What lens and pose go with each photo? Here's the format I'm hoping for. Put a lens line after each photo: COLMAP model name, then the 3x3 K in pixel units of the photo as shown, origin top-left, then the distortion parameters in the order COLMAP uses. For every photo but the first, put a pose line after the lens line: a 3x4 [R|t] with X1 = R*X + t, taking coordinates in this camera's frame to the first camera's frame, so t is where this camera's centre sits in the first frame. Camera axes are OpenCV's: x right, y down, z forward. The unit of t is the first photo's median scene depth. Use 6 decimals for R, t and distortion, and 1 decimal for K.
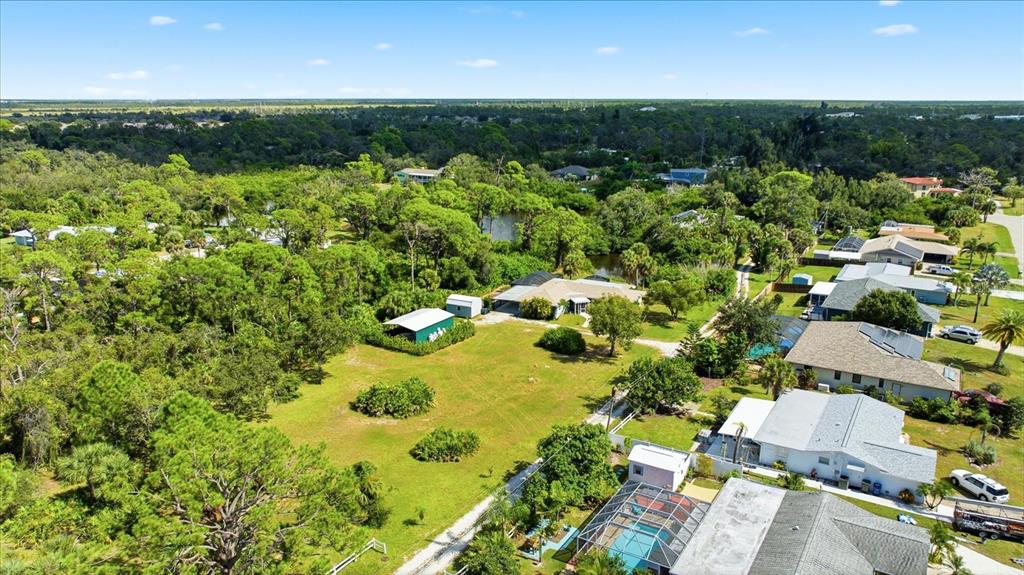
lens RADIAL K [[718.9, 0, 516.3], [0, 718.9, 288.1], [0, 0, 1]] dist [-0.020688, 0.015337]
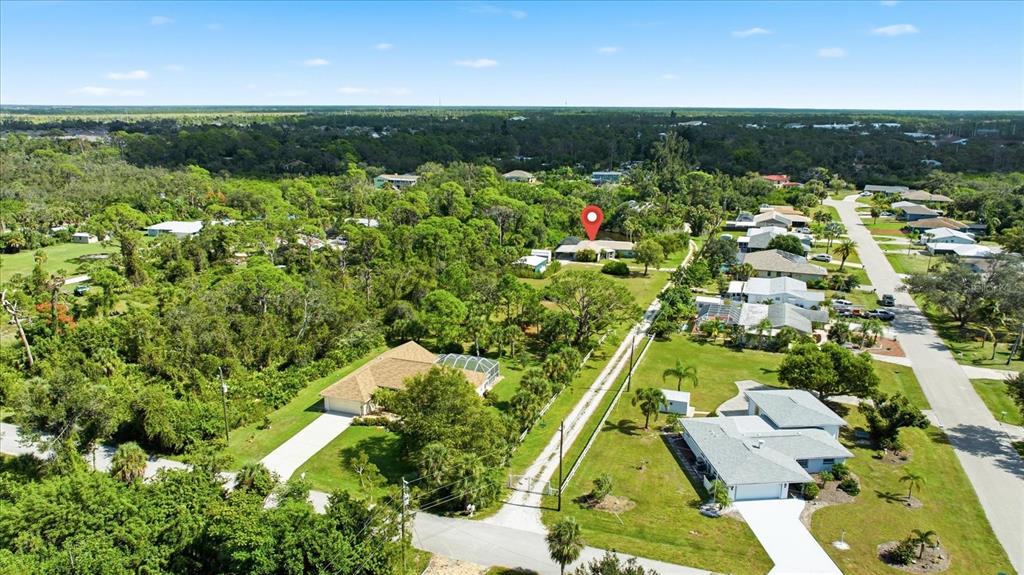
lens RADIAL K [[718.9, 0, 519.0], [0, 718.9, 288.4], [0, 0, 1]] dist [-0.020688, 0.015337]
pose [[0.980001, -0.044978, 0.193843, -0.346240], [0.046591, 0.998907, -0.003771, 0.079944], [-0.193461, 0.012727, 0.981025, -0.451671]]
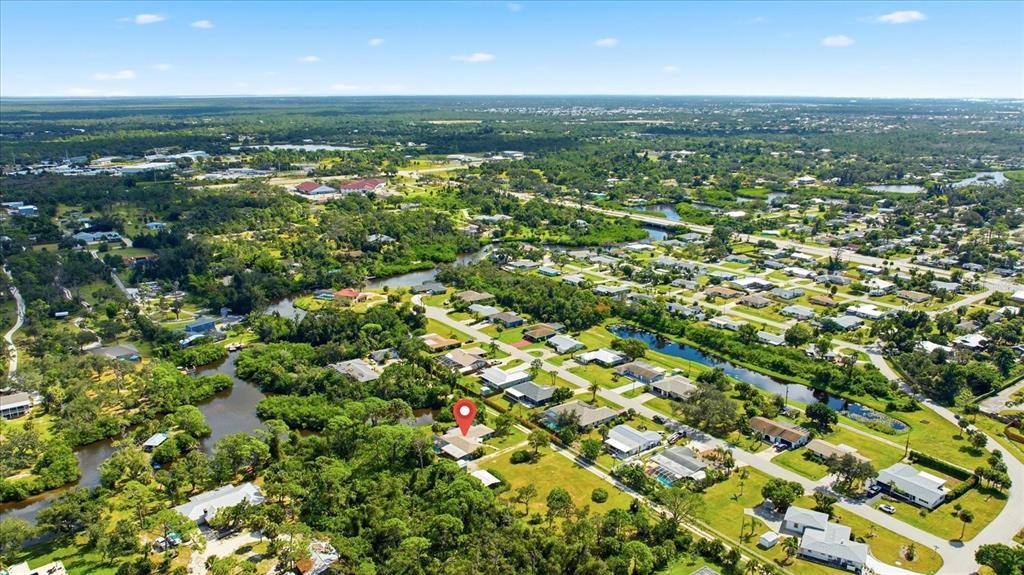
lens RADIAL K [[718.9, 0, 508.8], [0, 718.9, 289.8], [0, 0, 1]] dist [-0.020688, 0.015337]
pose [[0.389612, -0.238142, 0.889658, -1.334876], [0.240068, 0.958856, 0.151531, -0.569744], [-0.889140, 0.154540, 0.430753, -0.053146]]
